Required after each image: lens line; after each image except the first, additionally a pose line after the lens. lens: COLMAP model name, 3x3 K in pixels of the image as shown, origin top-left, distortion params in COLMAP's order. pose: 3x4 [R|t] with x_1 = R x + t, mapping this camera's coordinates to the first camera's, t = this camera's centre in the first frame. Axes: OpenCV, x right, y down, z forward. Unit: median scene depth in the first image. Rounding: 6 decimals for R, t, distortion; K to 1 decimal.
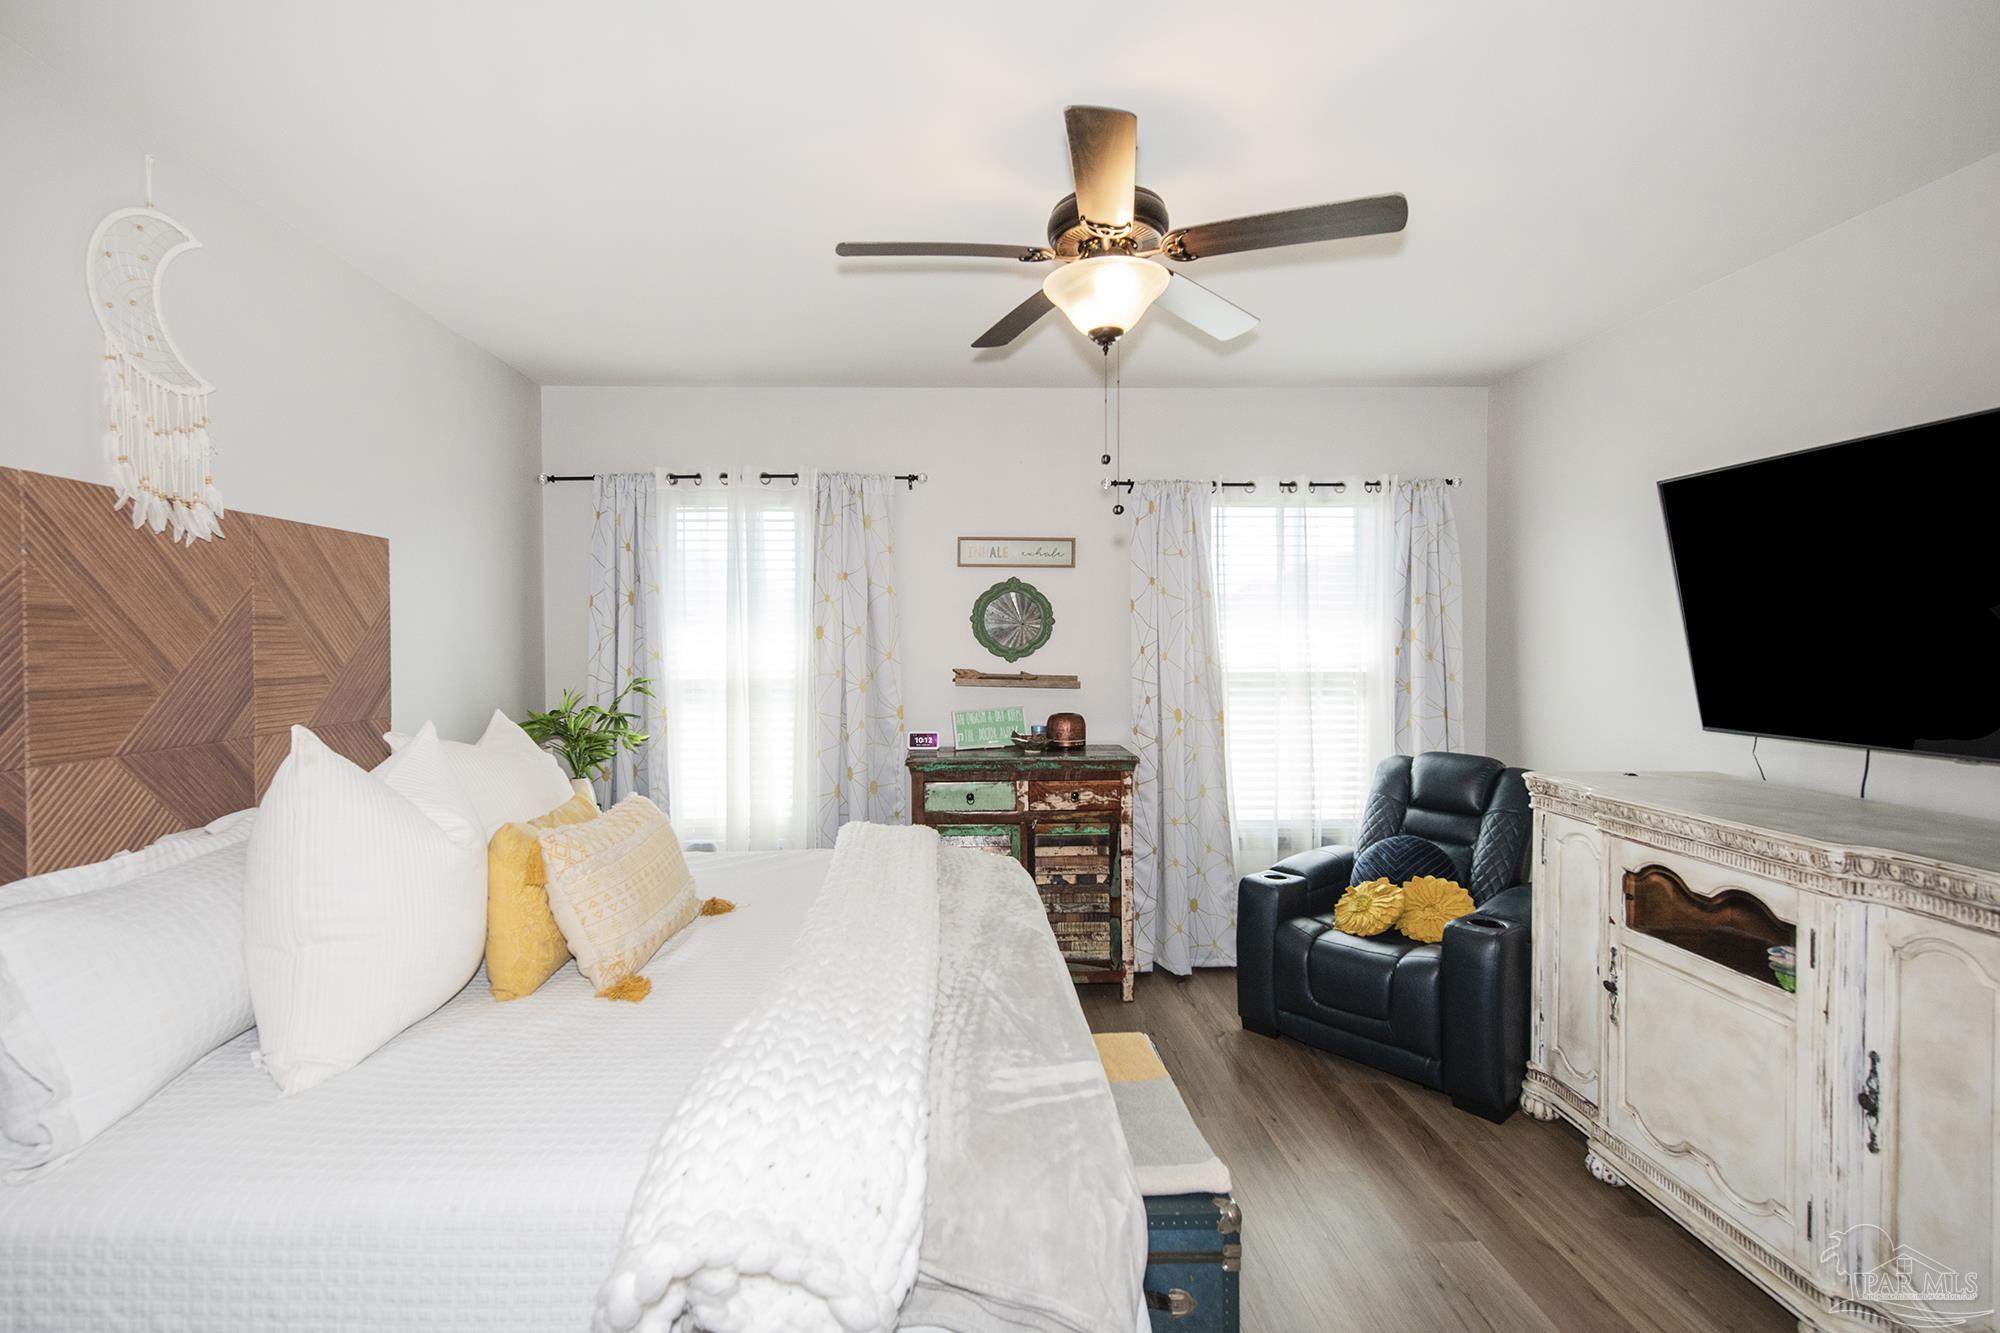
lens RADIAL K [[947.1, 0, 1000.0], [0, 947.1, 666.5], [0, 0, 1]] dist [0.000082, 0.000016]
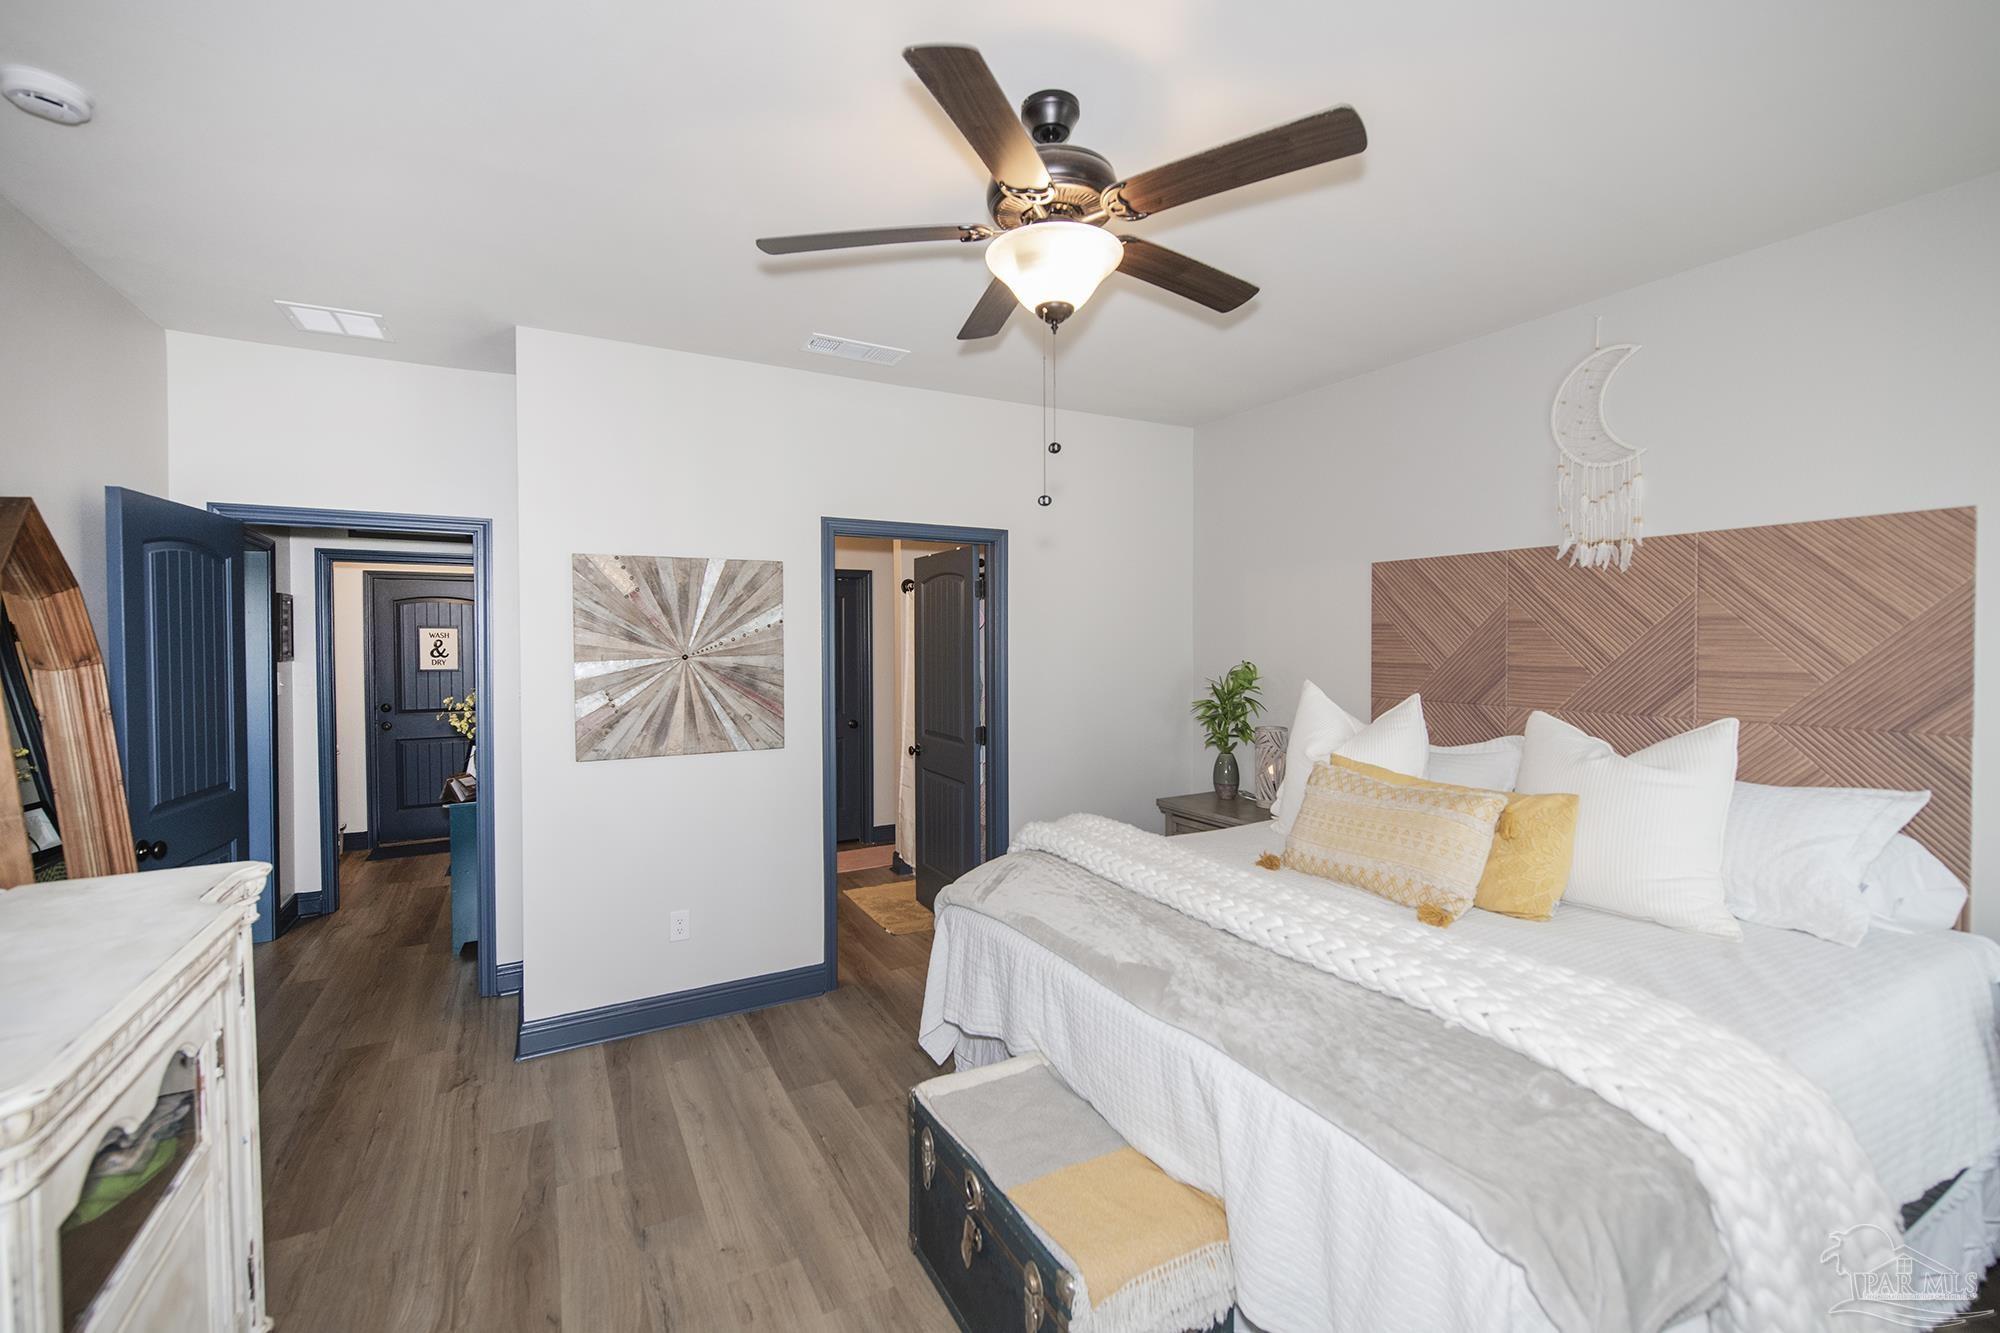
lens RADIAL K [[837.8, 0, 1000.0], [0, 837.8, 666.5], [0, 0, 1]] dist [-0.000163, -0.000009]
pose [[-0.897189, 0.002527, -0.441640, 0.515590], [-0.019681, 0.998762, 0.045696, -0.024503], [0.441209, 0.049689, -0.896028, 1.711229]]
